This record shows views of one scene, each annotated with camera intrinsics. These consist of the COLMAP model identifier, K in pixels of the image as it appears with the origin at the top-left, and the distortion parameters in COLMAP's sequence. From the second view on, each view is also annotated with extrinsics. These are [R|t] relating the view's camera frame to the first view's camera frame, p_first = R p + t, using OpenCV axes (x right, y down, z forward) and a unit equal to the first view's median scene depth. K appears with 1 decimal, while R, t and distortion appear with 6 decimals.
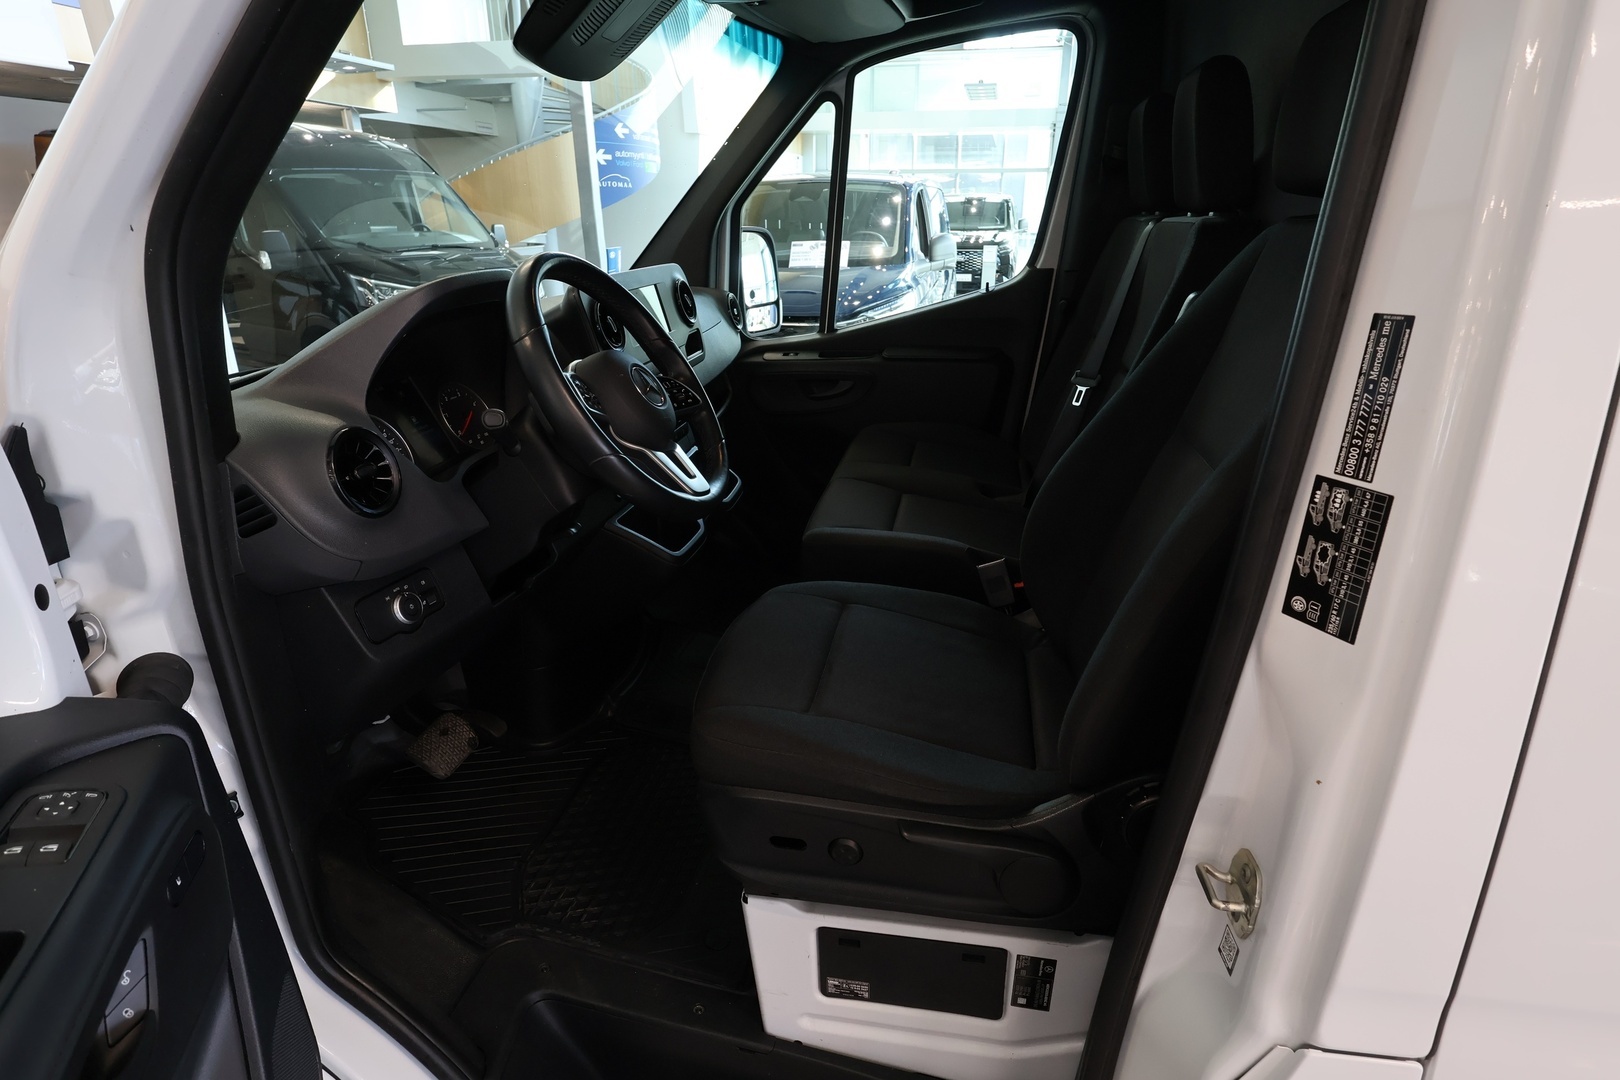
lens RADIAL K [[865.5, 0, 811.7], [0, 865.5, 564.0], [0, 0, 1]] dist [-0.001434, -0.000809]
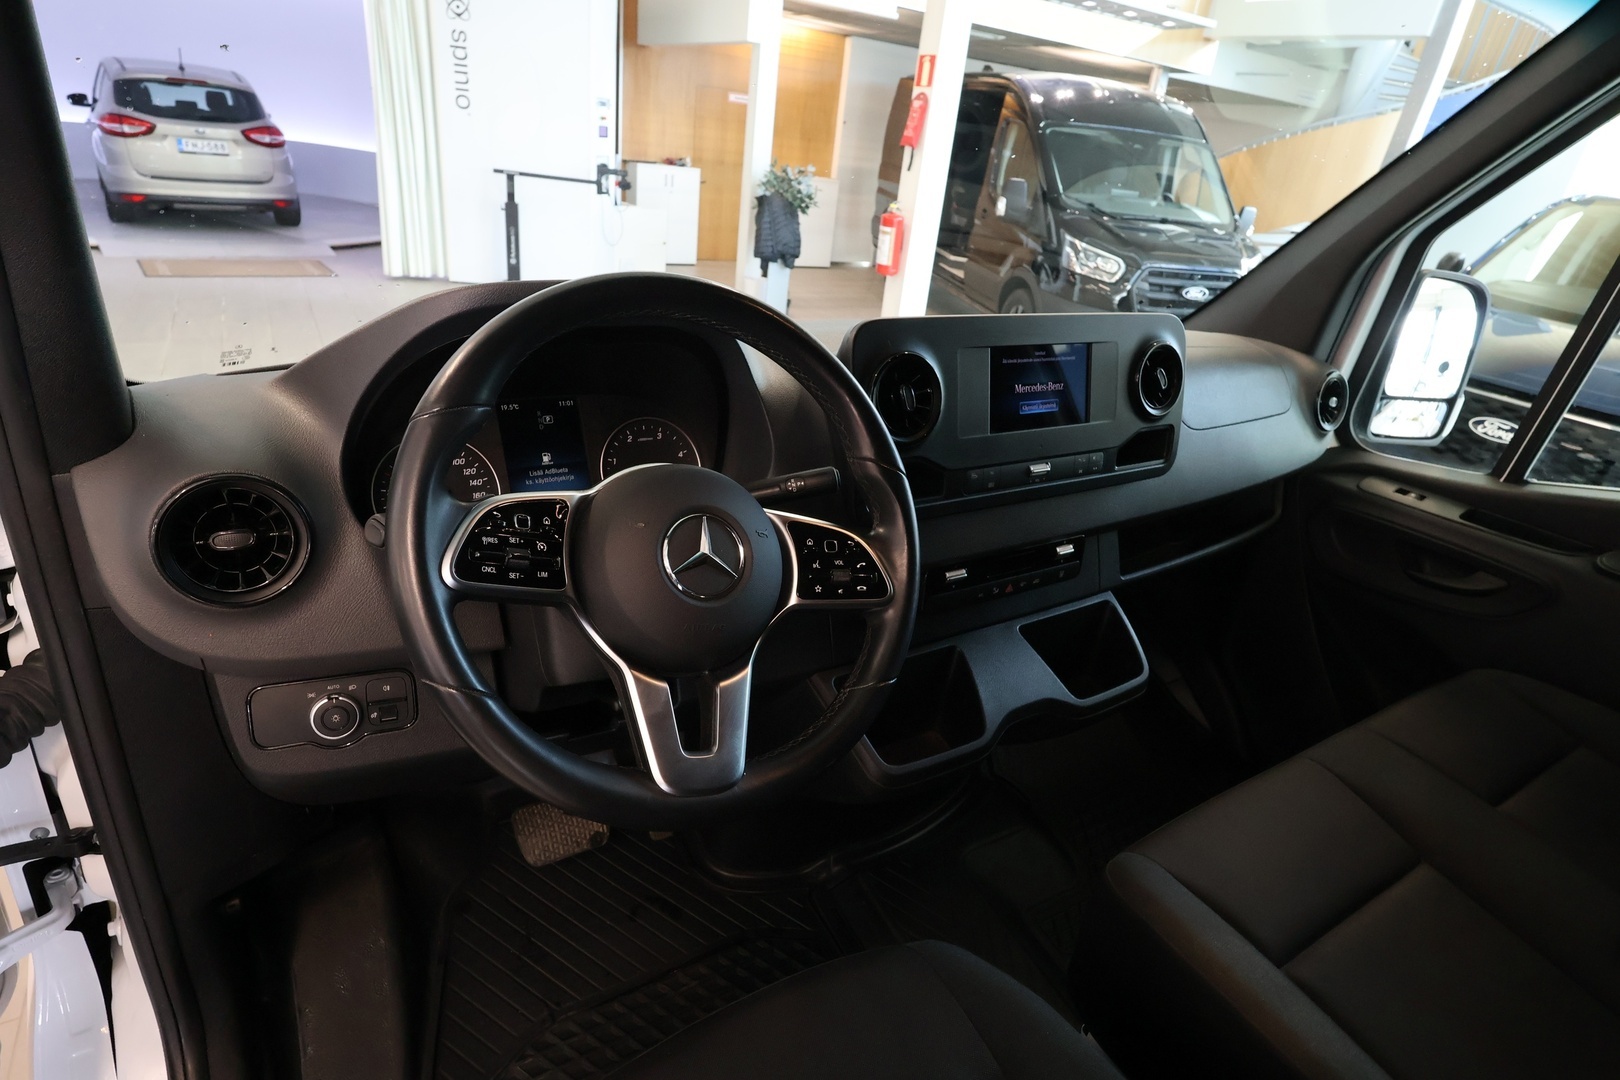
lens RADIAL K [[865.5, 0, 811.7], [0, 865.5, 564.0], [0, 0, 1]] dist [-0.001434, -0.000809]
pose [[0.679539, 0.401493, -0.614028, 0.026869], [-0.382878, 0.908022, 0.169999, -0.049068], [0.625804, 0.119577, 0.770760, 0.101498]]
